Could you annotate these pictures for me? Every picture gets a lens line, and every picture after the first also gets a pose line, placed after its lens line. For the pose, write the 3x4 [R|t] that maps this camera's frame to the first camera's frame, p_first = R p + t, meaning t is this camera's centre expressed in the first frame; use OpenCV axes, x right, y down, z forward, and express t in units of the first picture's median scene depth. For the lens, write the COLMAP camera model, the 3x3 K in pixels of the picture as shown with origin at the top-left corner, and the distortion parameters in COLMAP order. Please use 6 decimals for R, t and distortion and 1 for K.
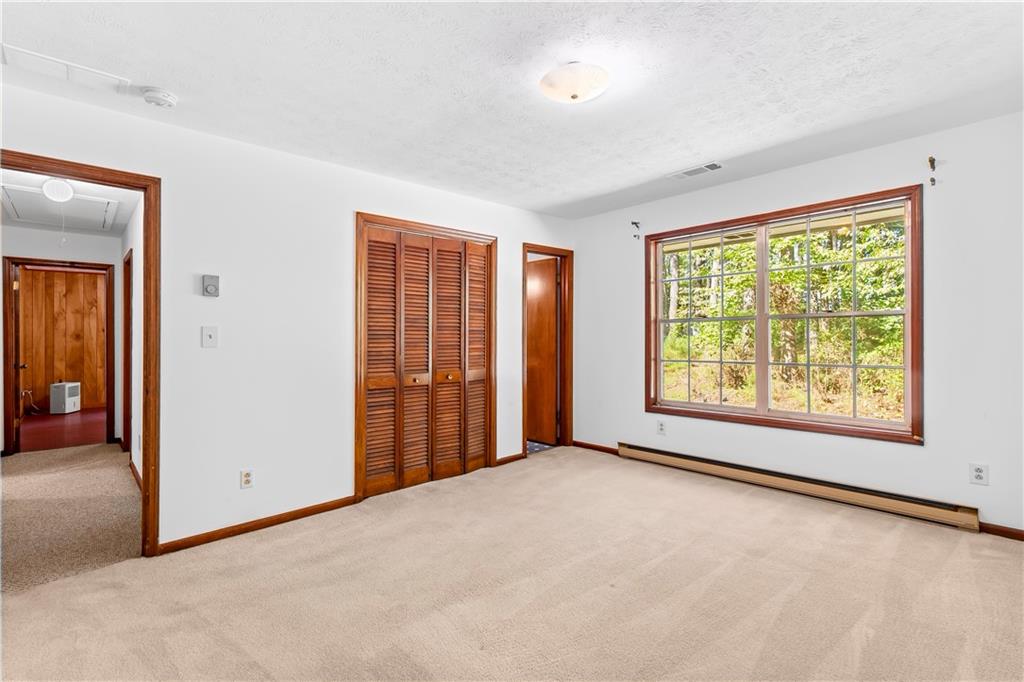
lens RADIAL K [[469.8, 0, 513.3], [0, 469.8, 335.4], [0, 0, 1]] dist [0.001592, -0.000020]
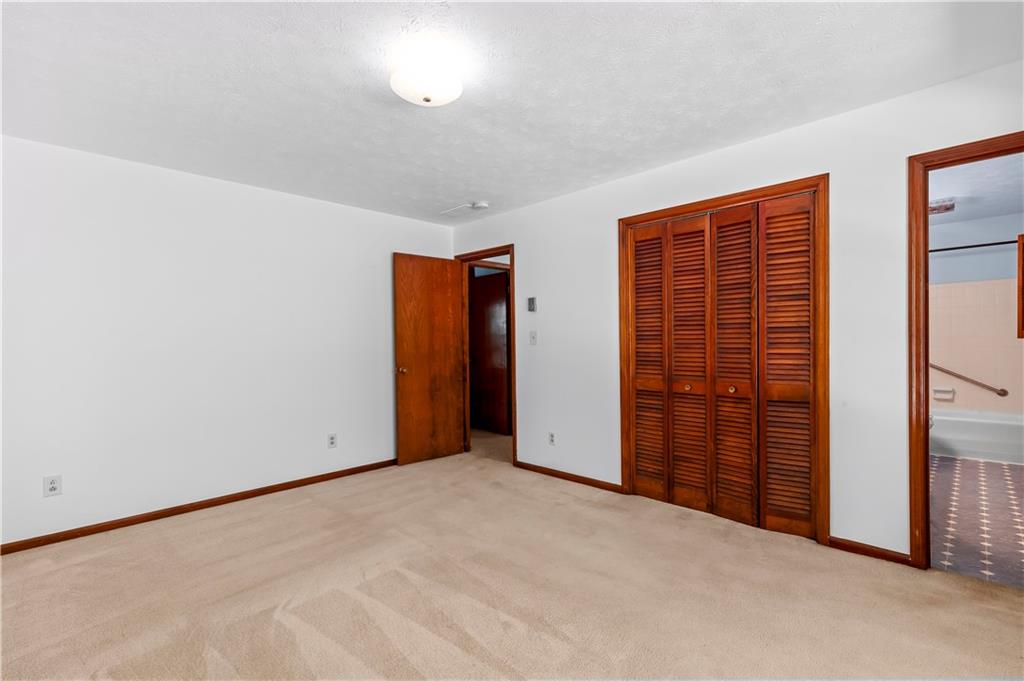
lens RADIAL K [[465.4, 0, 514.2], [0, 465.4, 343.8], [0, 0, 1]] dist [0.001332, 0.000566]
pose [[0.037288, 0.016666, -0.999166, 0.655167], [0.012961, 0.999769, 0.017160, -0.003950], [0.999221, -0.013590, 0.037063, 0.669650]]
